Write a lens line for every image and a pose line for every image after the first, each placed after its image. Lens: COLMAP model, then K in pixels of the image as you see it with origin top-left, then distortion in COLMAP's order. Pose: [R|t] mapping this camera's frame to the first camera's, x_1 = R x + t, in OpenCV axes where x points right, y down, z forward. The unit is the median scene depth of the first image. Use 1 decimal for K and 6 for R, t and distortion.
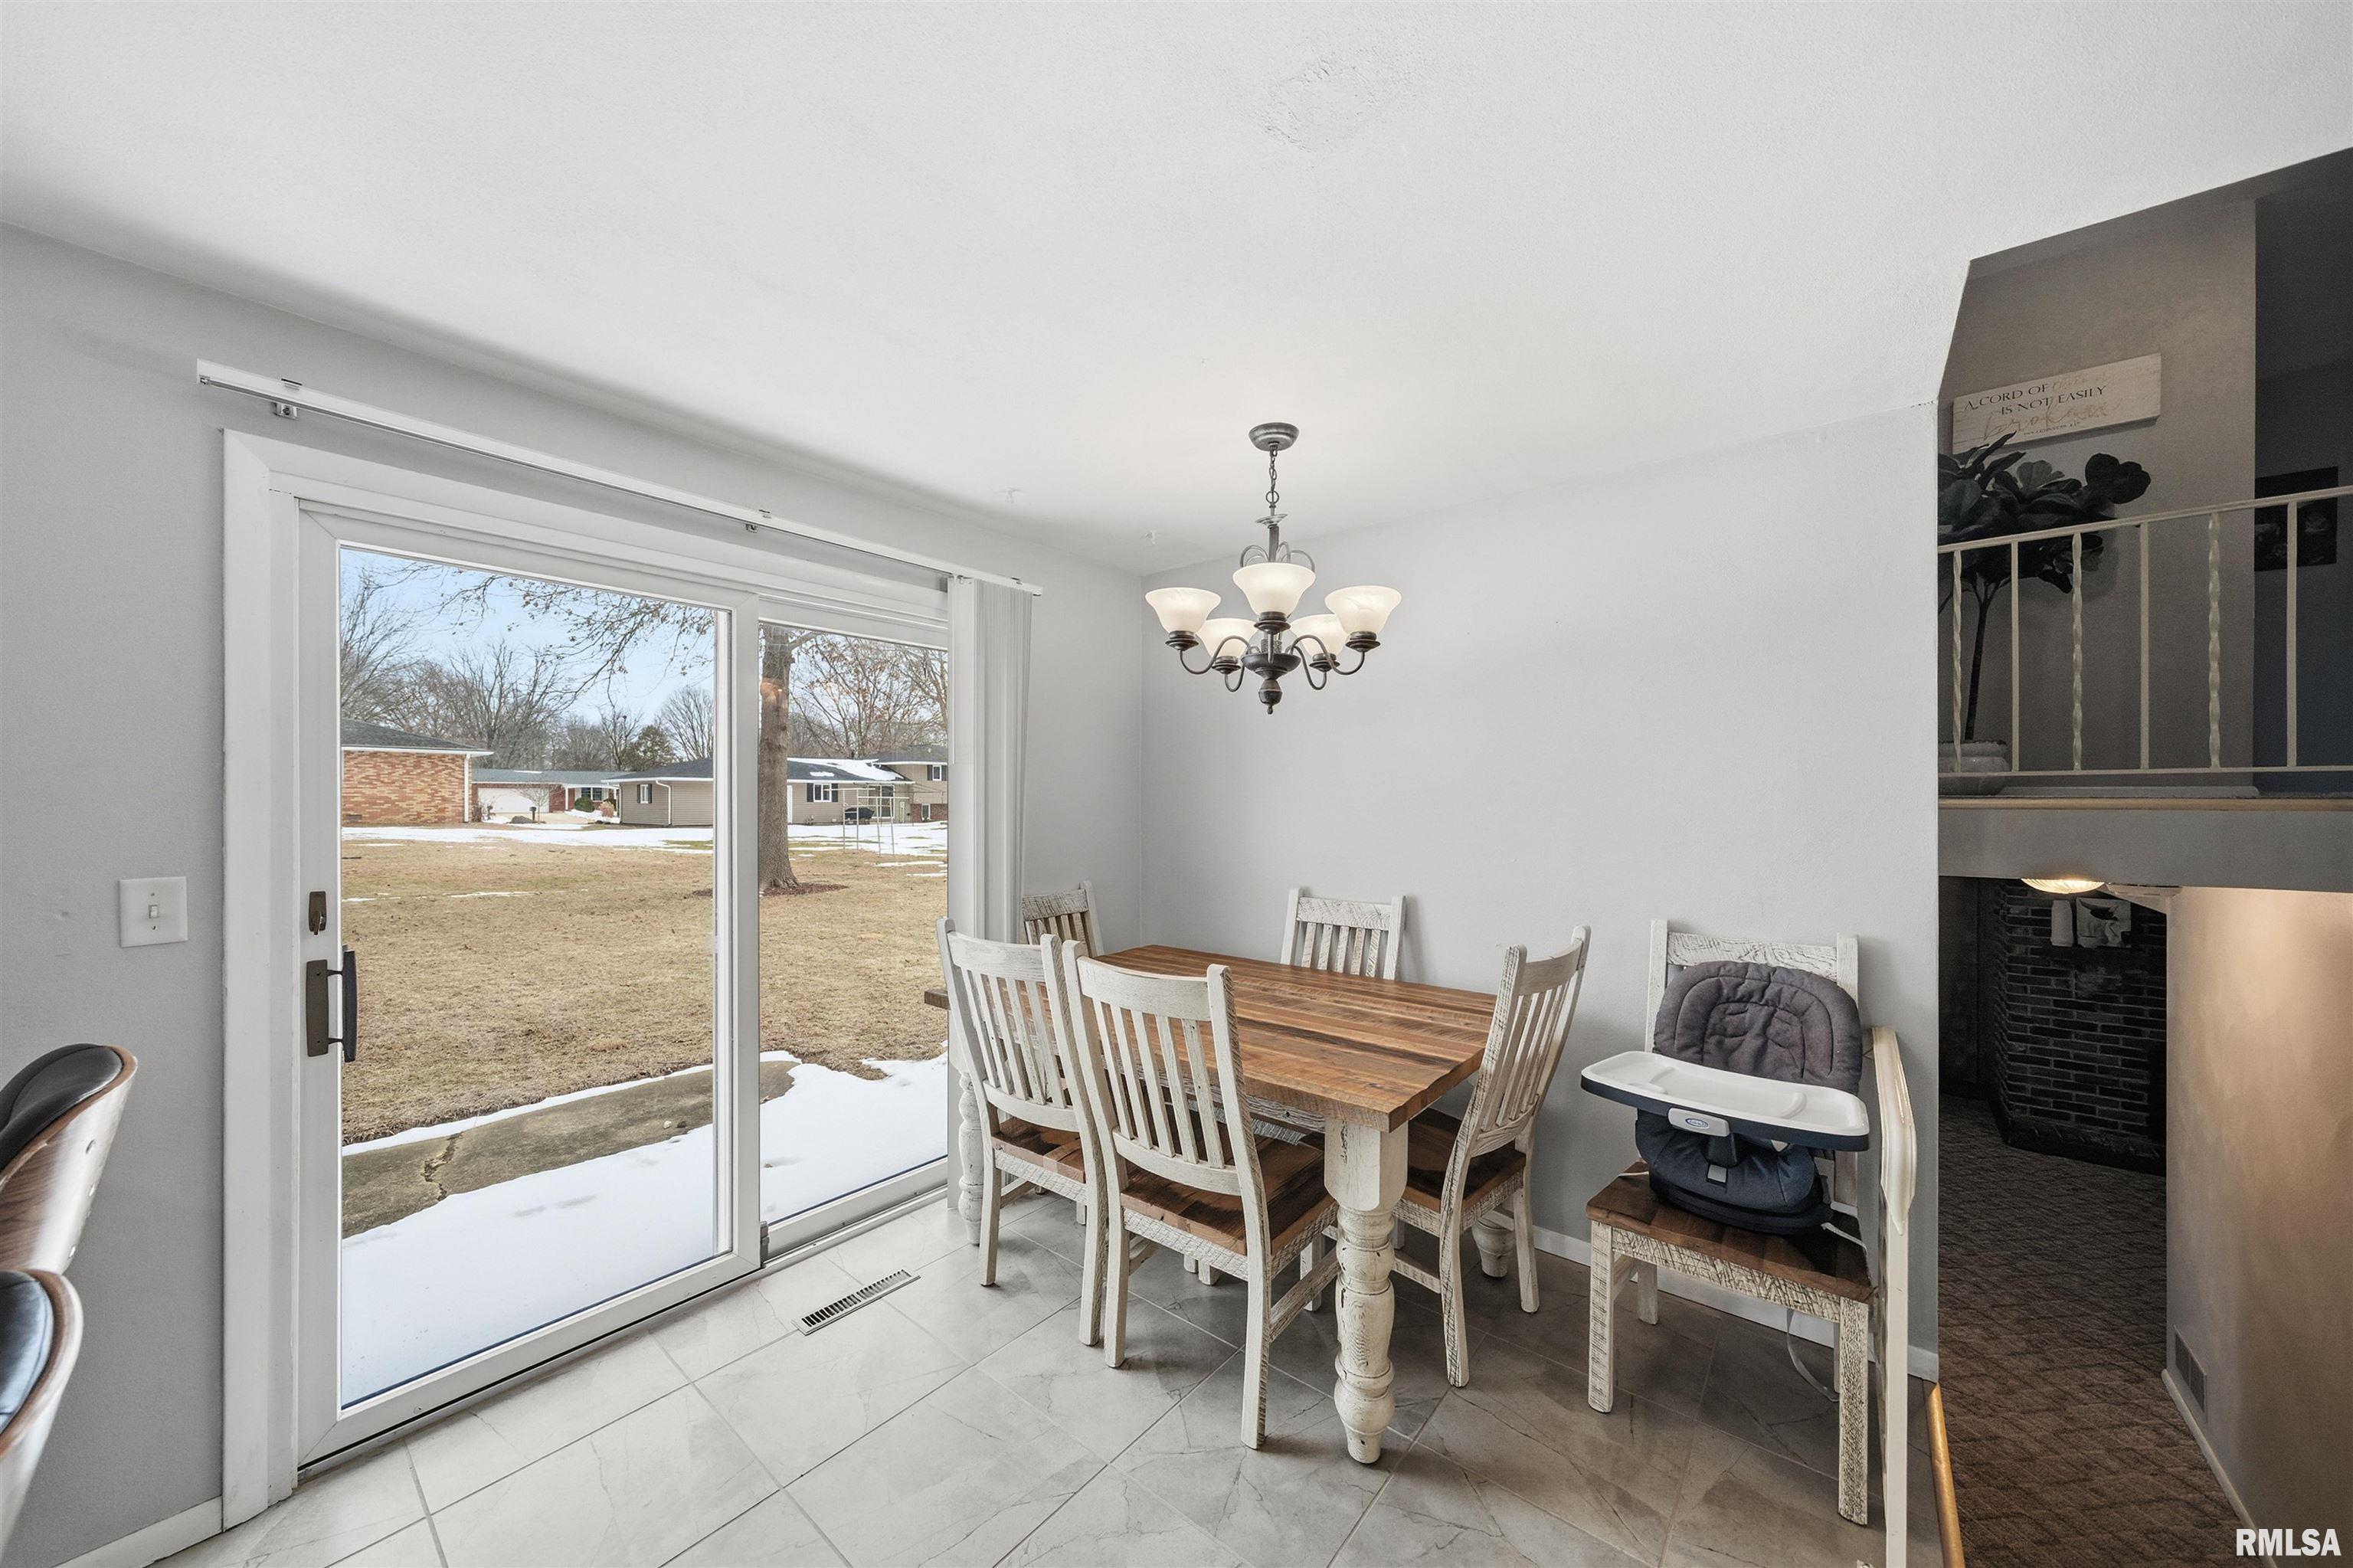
lens RADIAL K [[823.0, 0, 1181.5], [0, 823.0, 803.1], [0, 0, 1]] dist [-0.006632, 0.001525]
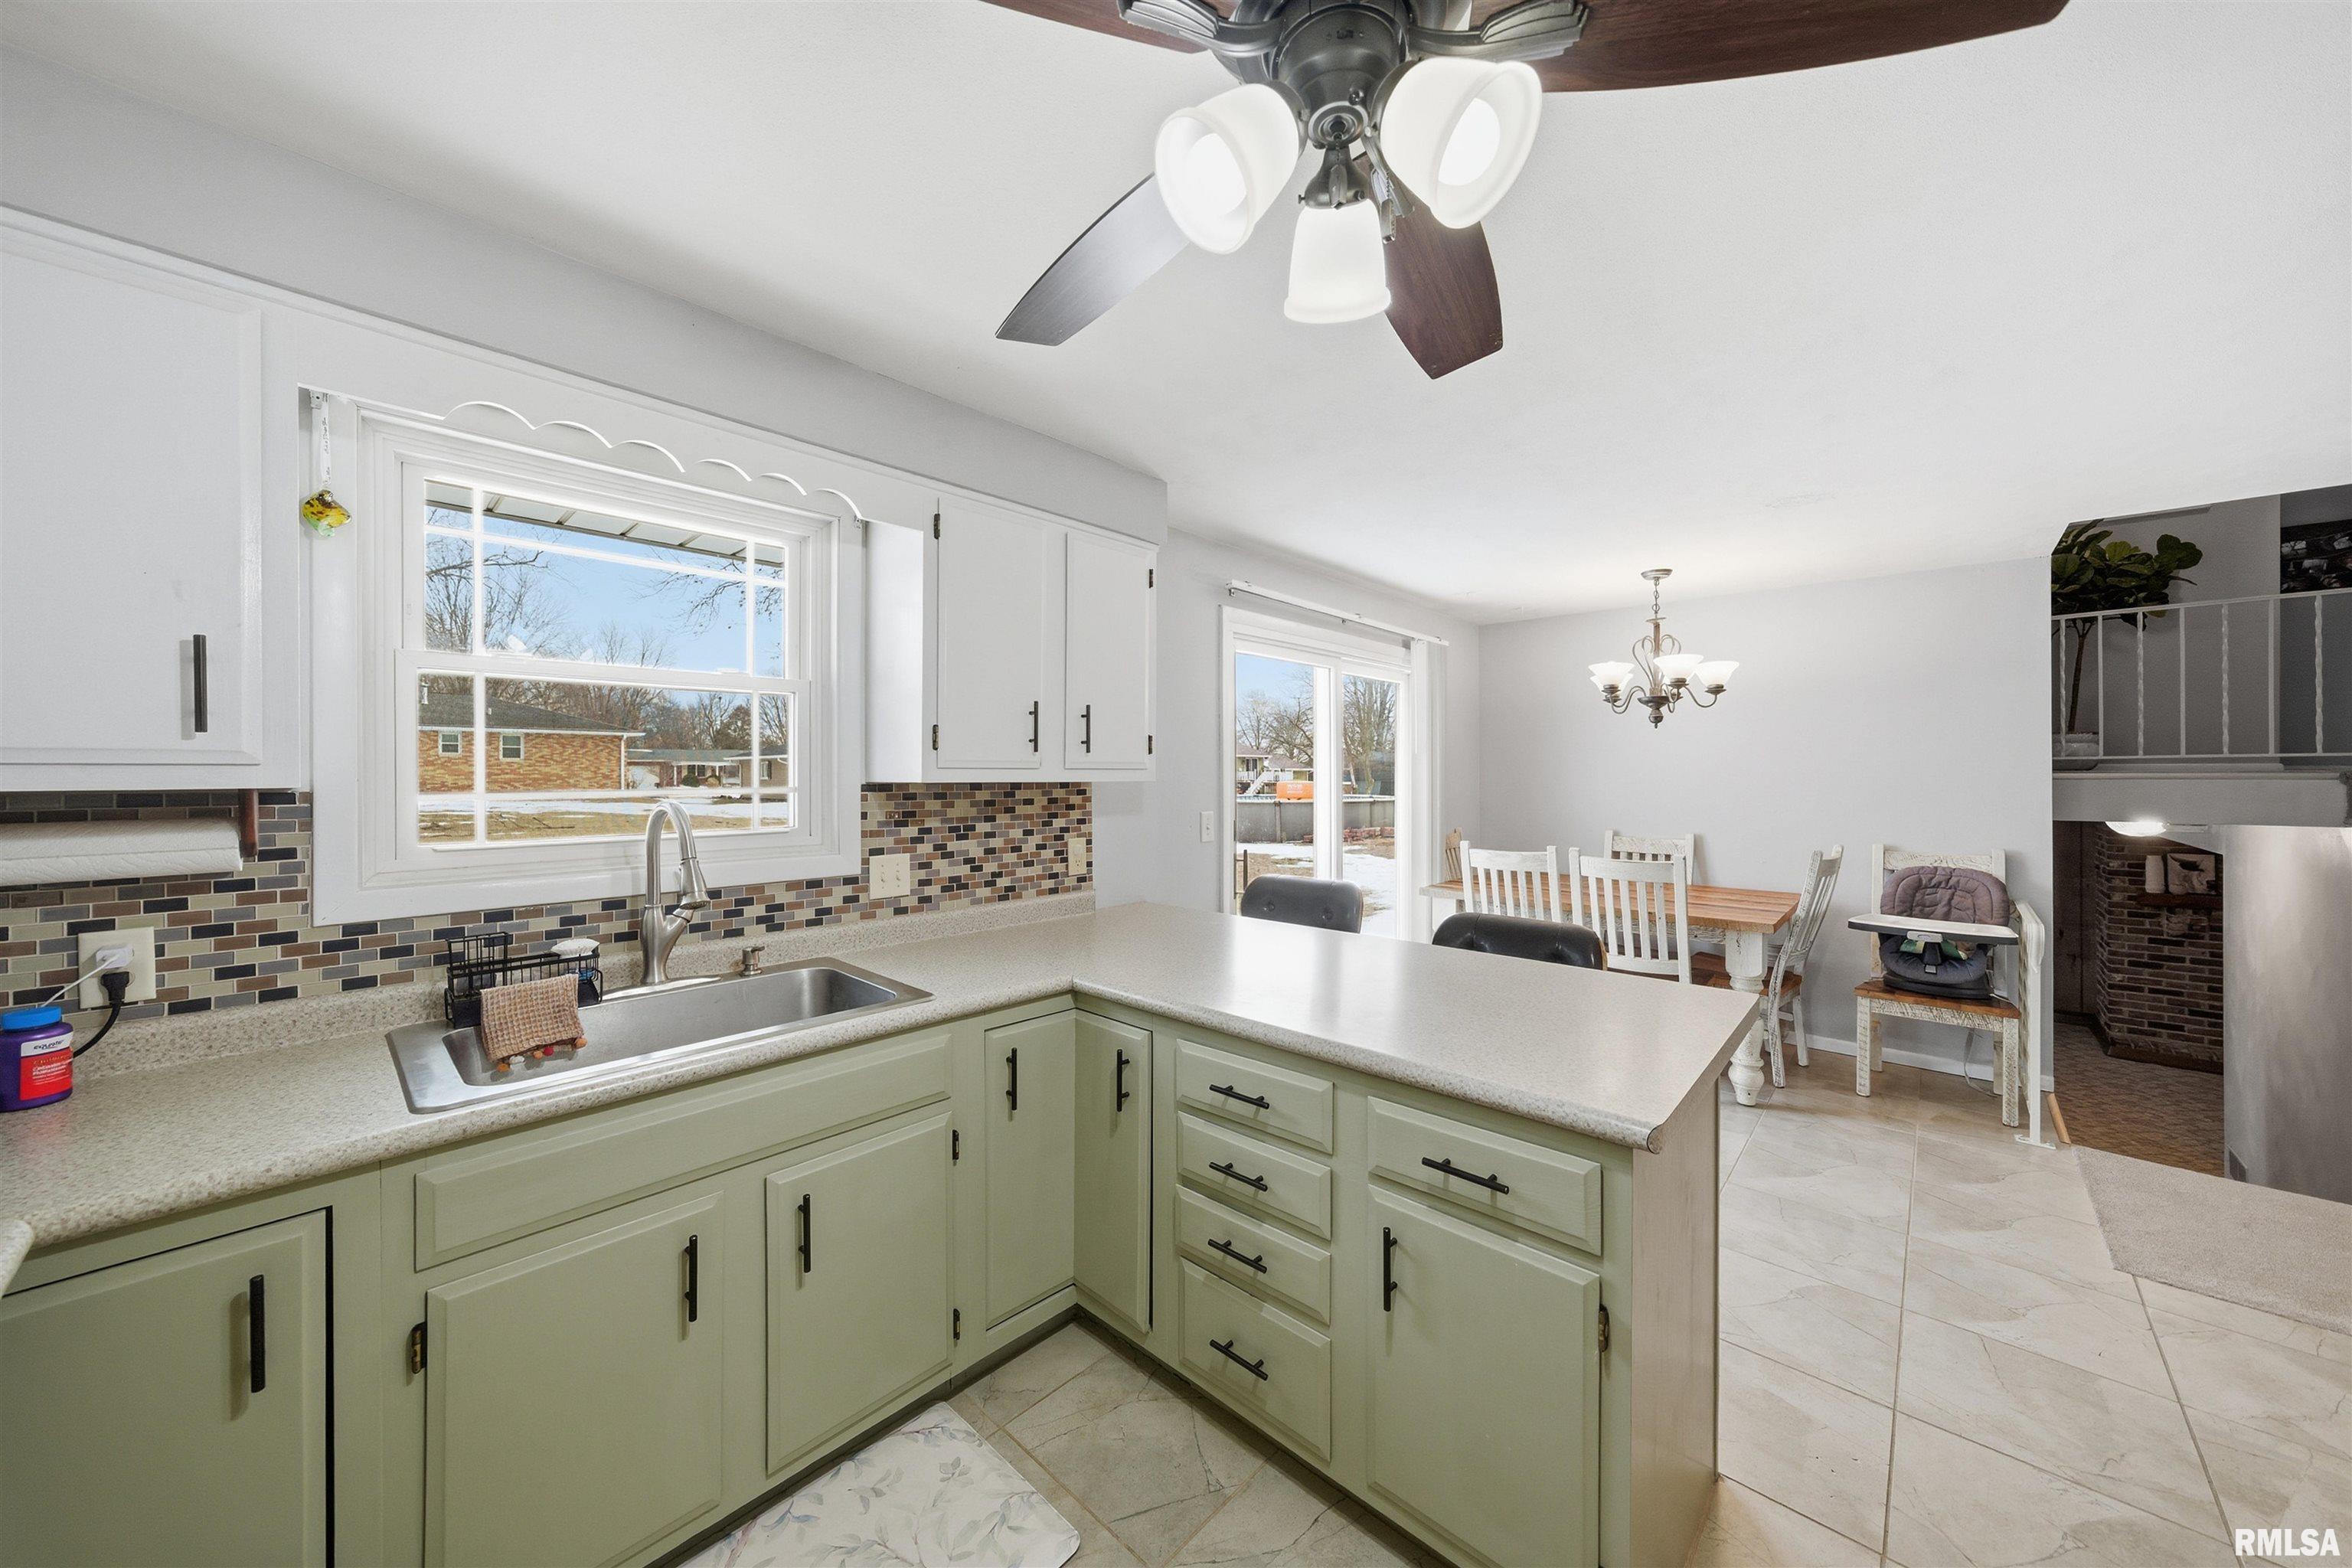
lens RADIAL K [[822.7, 0, 1172.5], [0, 822.7, 778.4], [0, 0, 1]] dist [-0.006632, 0.001525]
pose [[0.997675, -0.003068, -0.068080, -0.671387], [0.003139, 0.999995, 0.000935, -0.001818], [0.068077, -0.001147, 0.997679, -0.704012]]
